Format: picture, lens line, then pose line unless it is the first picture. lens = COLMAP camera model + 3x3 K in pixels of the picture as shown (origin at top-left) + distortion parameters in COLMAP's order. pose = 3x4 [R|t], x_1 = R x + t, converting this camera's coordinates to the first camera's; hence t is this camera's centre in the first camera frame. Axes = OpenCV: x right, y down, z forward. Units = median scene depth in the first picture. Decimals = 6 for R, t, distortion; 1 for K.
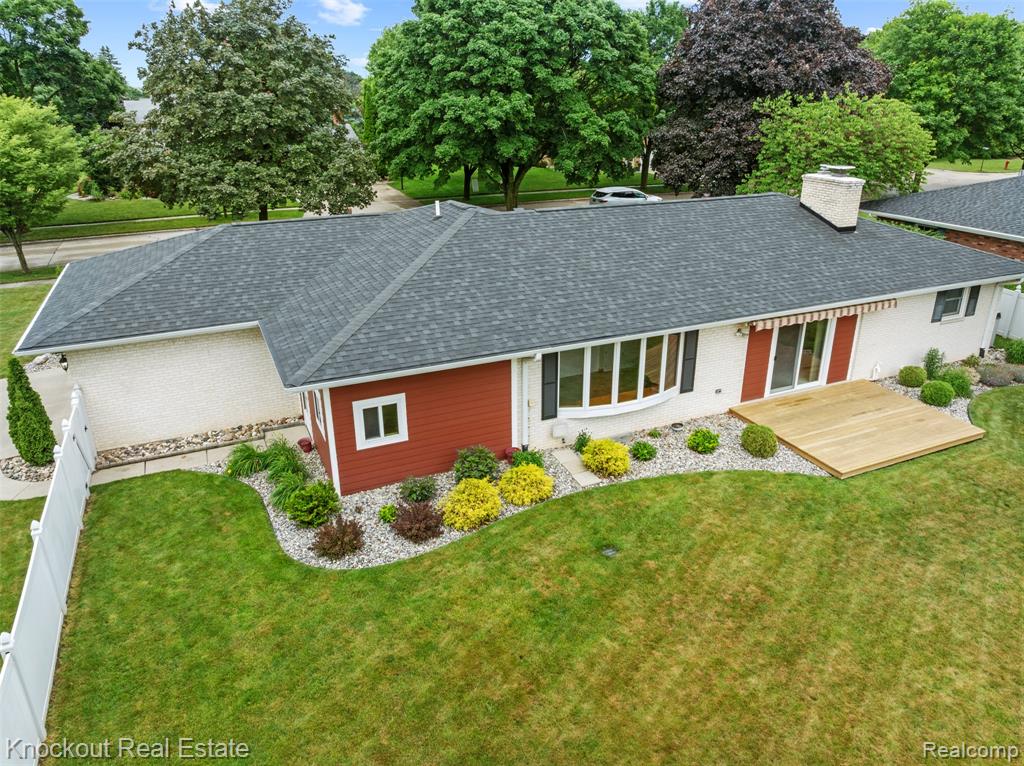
lens RADIAL K [[725.8, 0, 521.9], [0, 725.8, 384.1], [0, 0, 1]] dist [-0.051872, 0.022948]
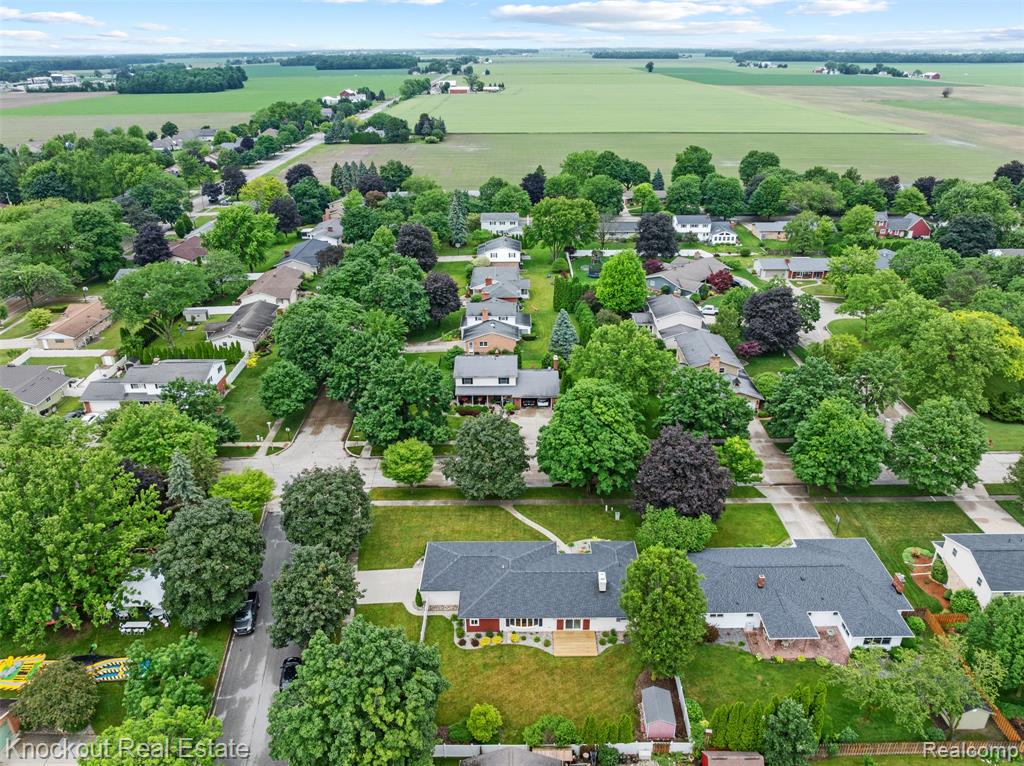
lens RADIAL K [[725.8, 0, 521.9], [0, 725.8, 384.1], [0, 0, 1]] dist [-0.051872, 0.022948]
pose [[0.910911, 0.174055, -0.374094, 1.833950], [-0.153588, 0.984550, 0.084098, -2.196165], [0.382952, -0.019149, 0.923570, -3.833196]]
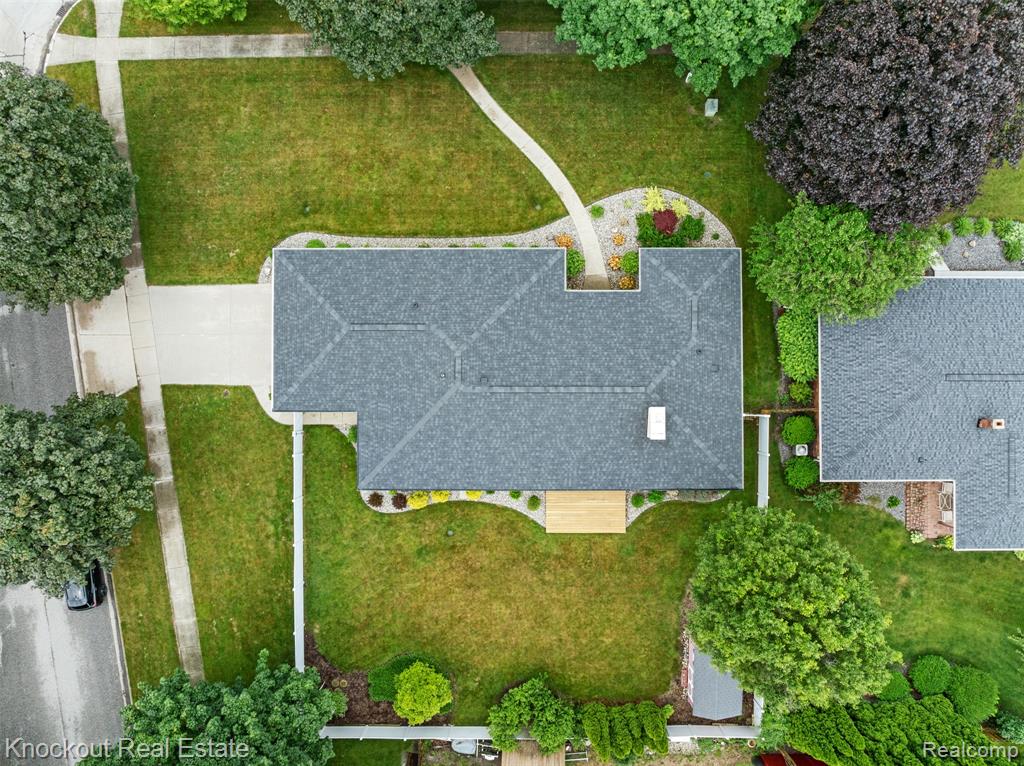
lens RADIAL K [[725.8, 0, 521.9], [0, 725.8, 384.1], [0, 0, 1]] dist [-0.051872, 0.022948]
pose [[0.909344, 0.415977, -0.007508, 0.138737], [-0.158092, 0.362176, 0.918605, -2.678577], [0.384838, -0.834141, 0.395105, 0.330546]]
